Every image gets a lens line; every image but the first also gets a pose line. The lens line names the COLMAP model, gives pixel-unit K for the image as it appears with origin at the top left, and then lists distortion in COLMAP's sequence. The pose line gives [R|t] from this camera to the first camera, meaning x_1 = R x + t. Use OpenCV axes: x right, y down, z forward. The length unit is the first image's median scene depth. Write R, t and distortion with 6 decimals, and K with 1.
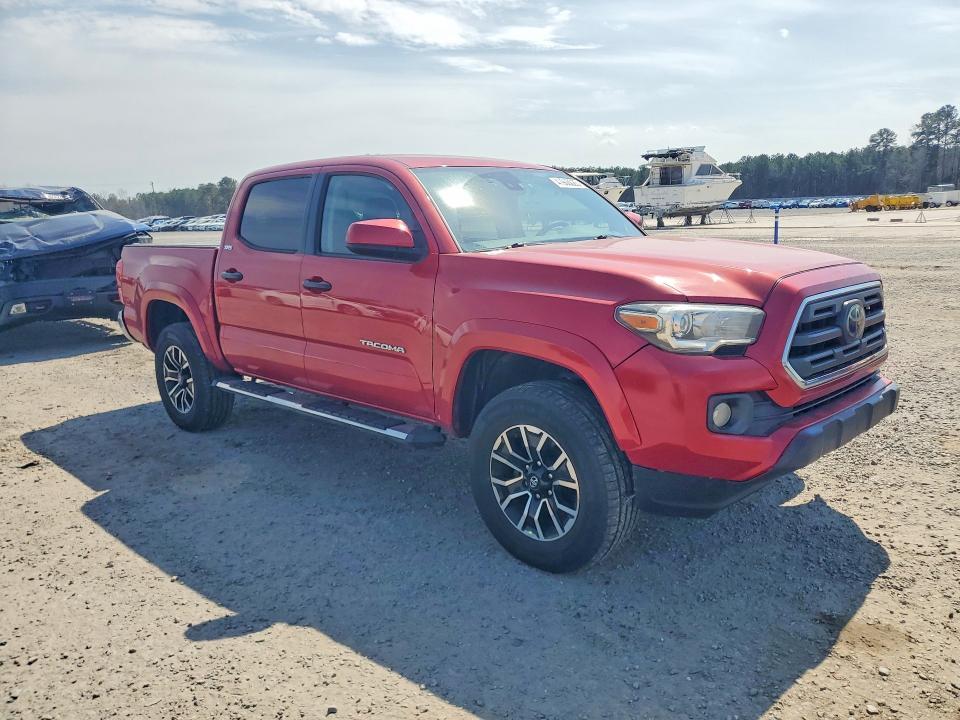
lens RADIAL K [[755.3, 0, 480.0], [0, 755.3, 360.0], [0, 0, 1]] dist [0.010442, 0.004018]
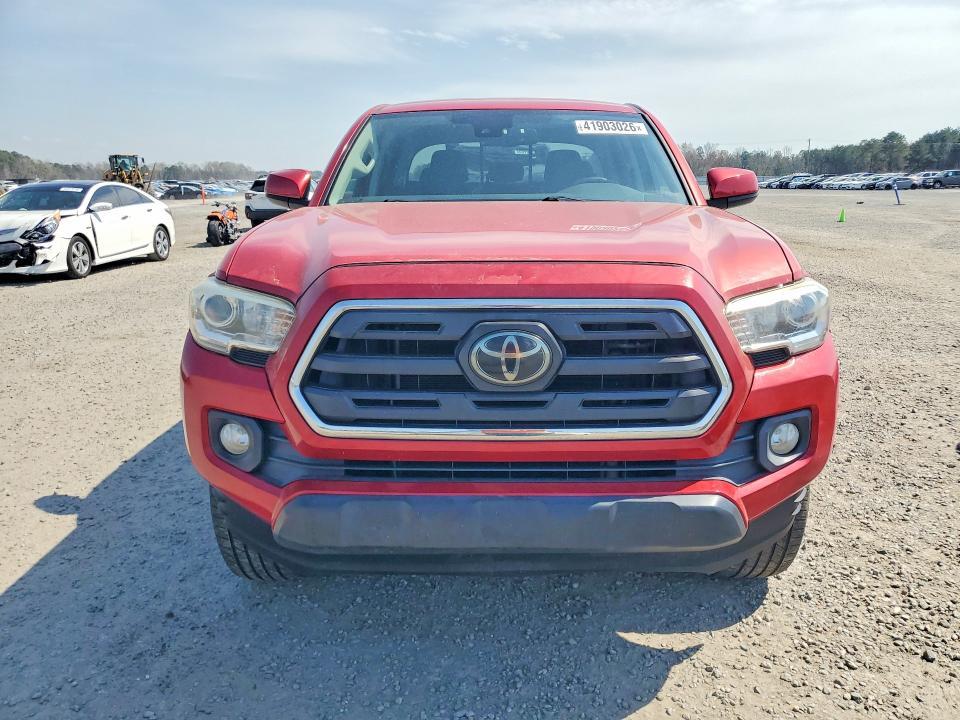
lens RADIAL K [[739.2, 0, 480.0], [0, 739.2, 360.0], [0, 0, 1]] dist [0.008041, 0.002092]
pose [[0.698320, 0.191624, -0.689659, 0.945183], [-0.150746, 0.981261, 0.120007, -0.124912], [0.699732, 0.020161, 0.714121, 0.624075]]
